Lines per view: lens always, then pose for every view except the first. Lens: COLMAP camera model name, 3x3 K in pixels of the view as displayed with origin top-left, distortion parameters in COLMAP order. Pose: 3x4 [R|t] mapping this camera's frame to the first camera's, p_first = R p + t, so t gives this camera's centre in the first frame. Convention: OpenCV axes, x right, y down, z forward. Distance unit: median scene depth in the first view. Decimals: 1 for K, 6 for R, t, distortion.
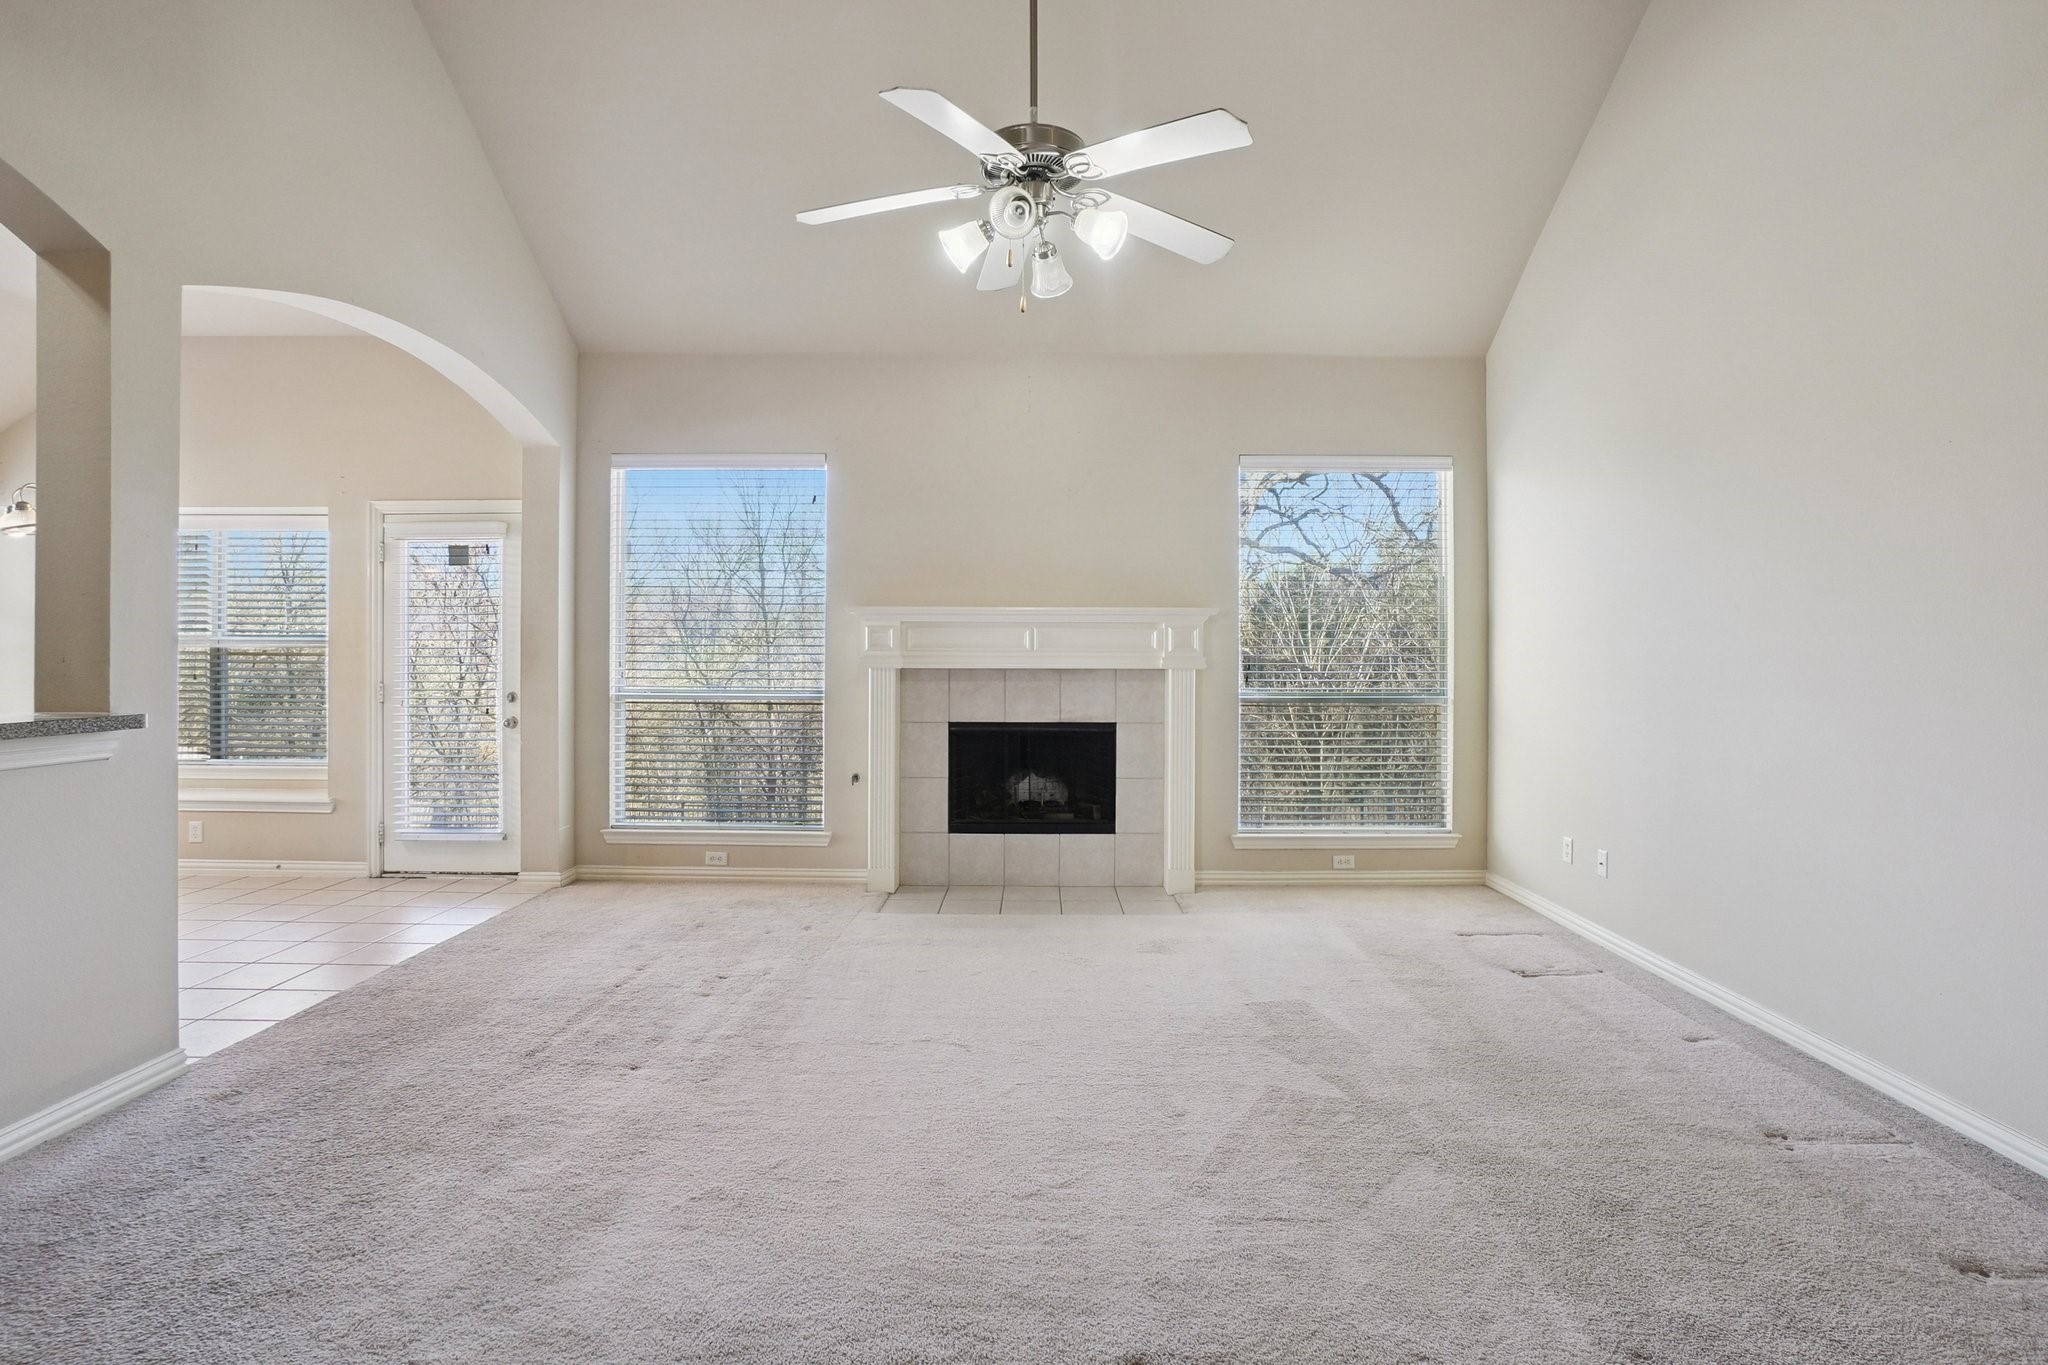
lens RADIAL K [[1001.6, 0, 1032.8], [0, 1001.6, 642.8], [0, 0, 1]] dist [-0.027751, 0.006563]
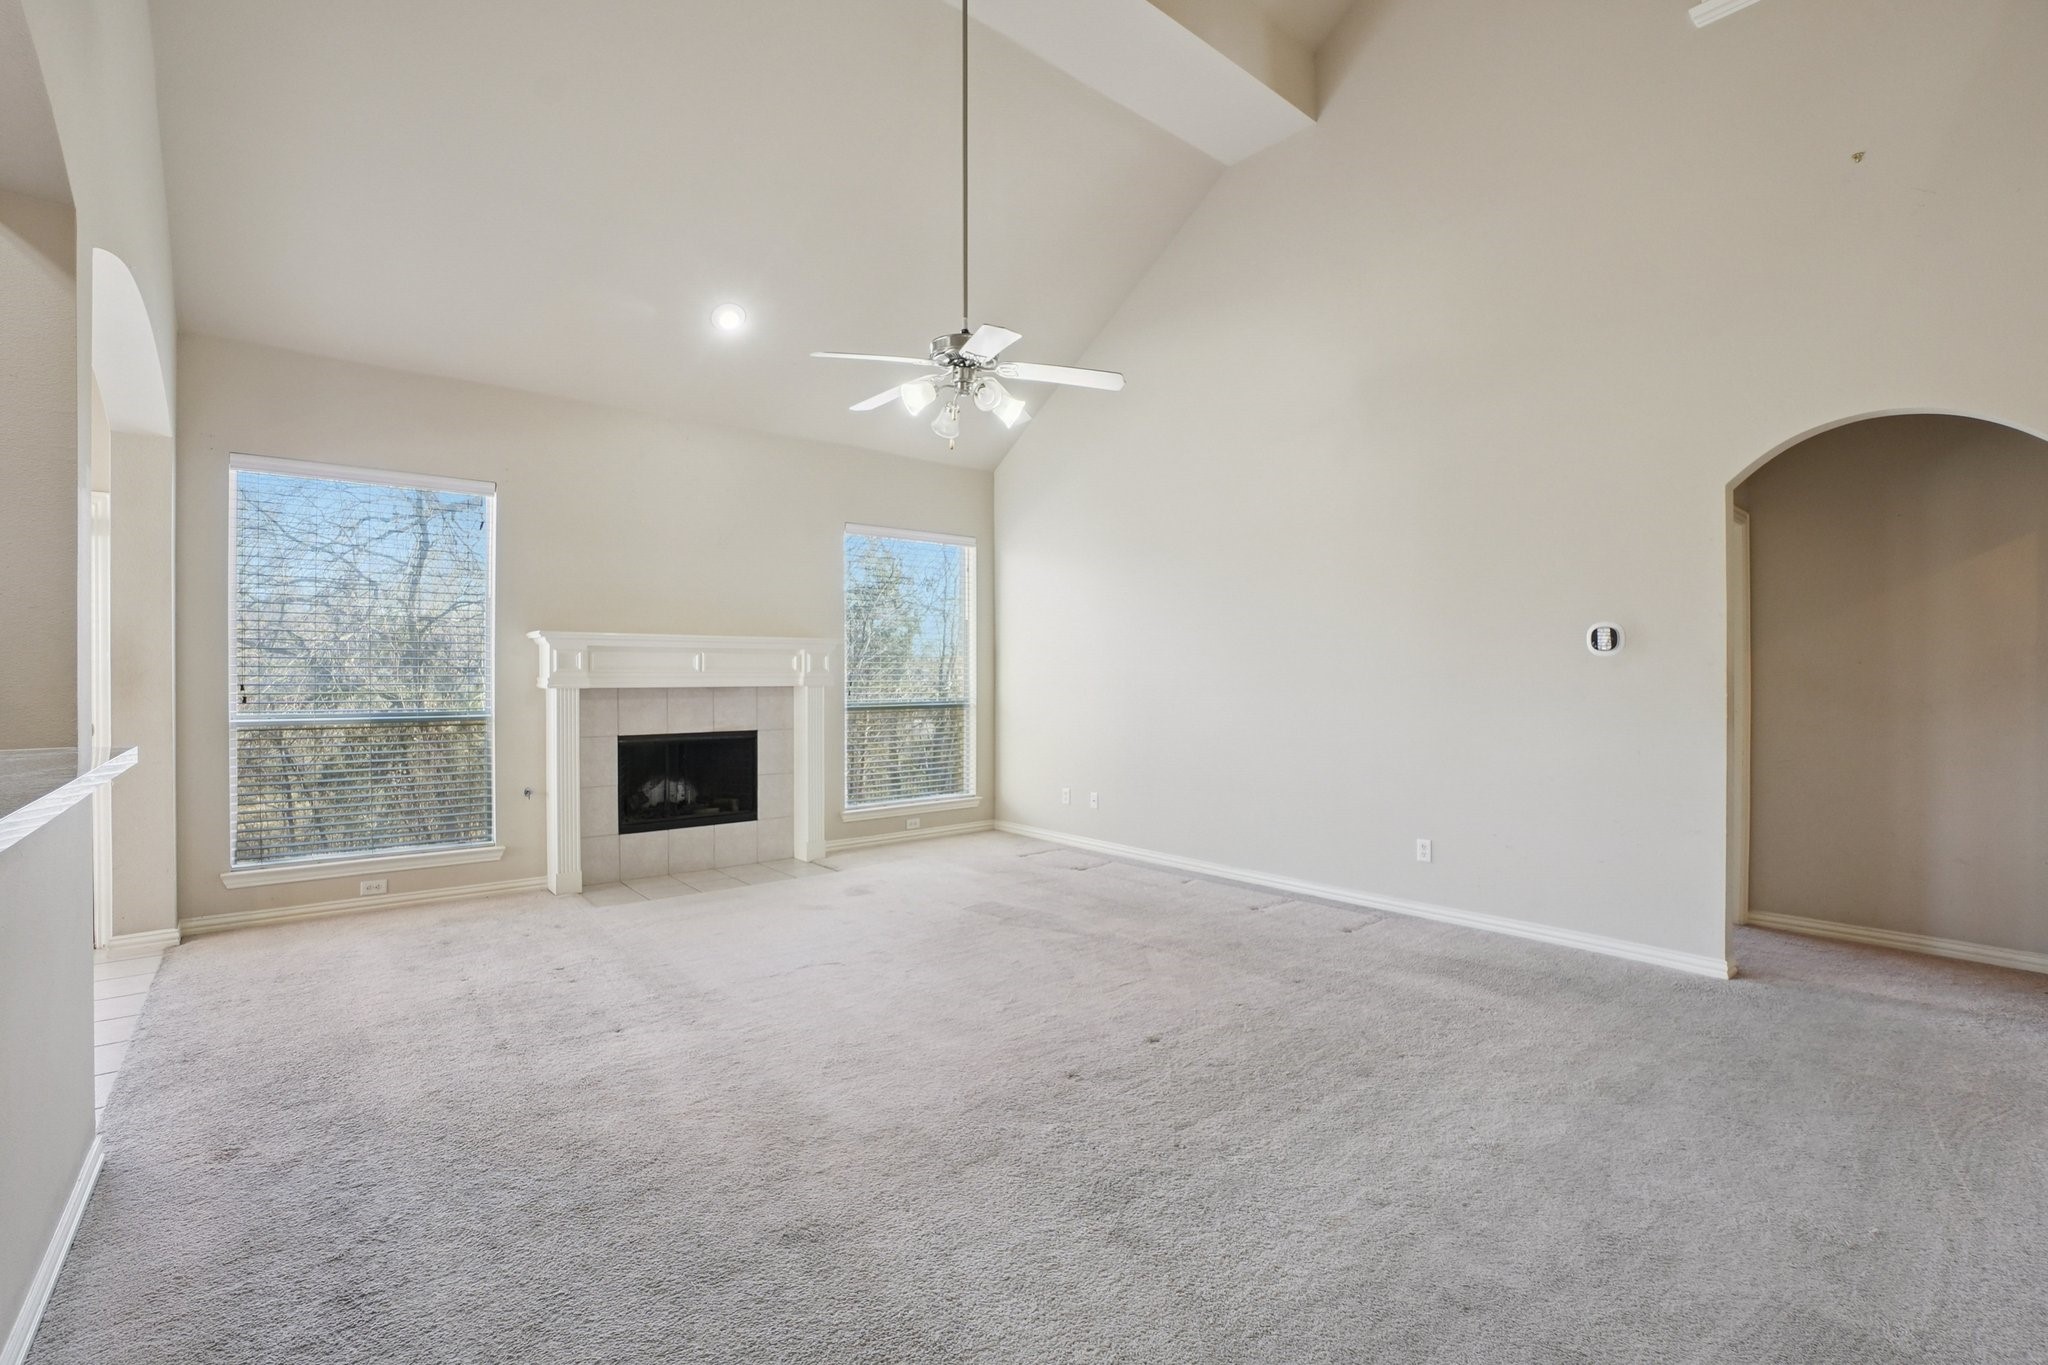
lens RADIAL K [[914.6, 0, 1002.0], [0, 914.6, 674.9], [0, 0, 1]] dist [-0.035324, 0.005775]
pose [[0.771847, -0.004346, 0.635794, -0.405363], [-0.005069, 0.999903, 0.012988, -0.004602], [-0.635788, -0.013247, 0.771750, -0.059097]]
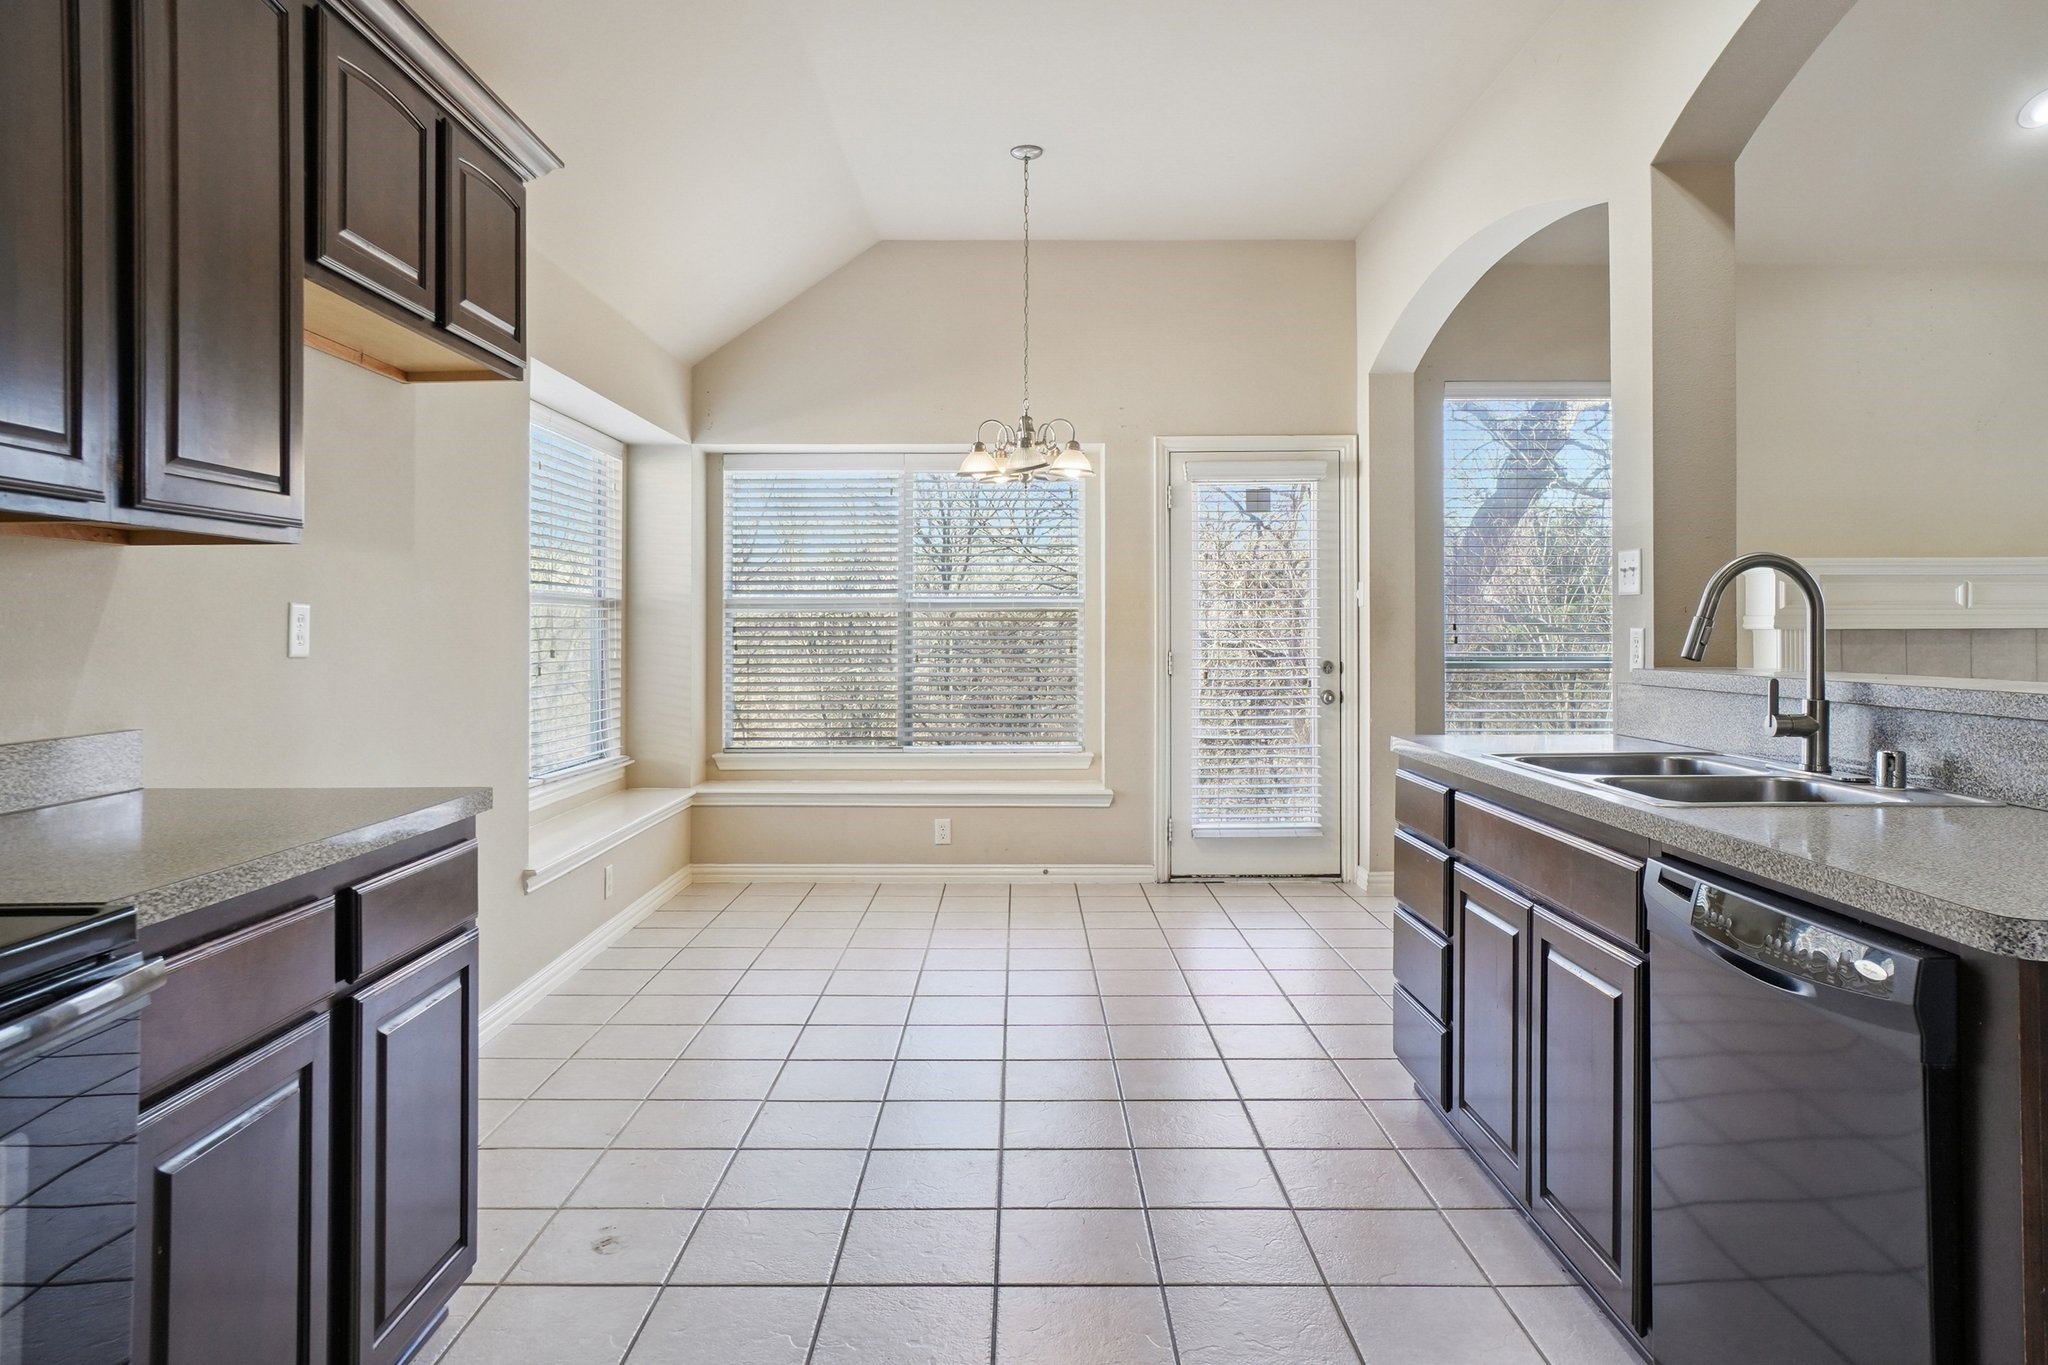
lens RADIAL K [[1260.6, 0, 1017.5], [0, 1260.6, 609.6], [0, 0, 1]] dist [-0.004956, 0.010644]
pose [[0.999824, -0.006033, 0.017758, -0.827043], [0.006105, 0.999973, -0.003994, 0.008289], [-0.017734, 0.004102, 0.999834, -0.072748]]
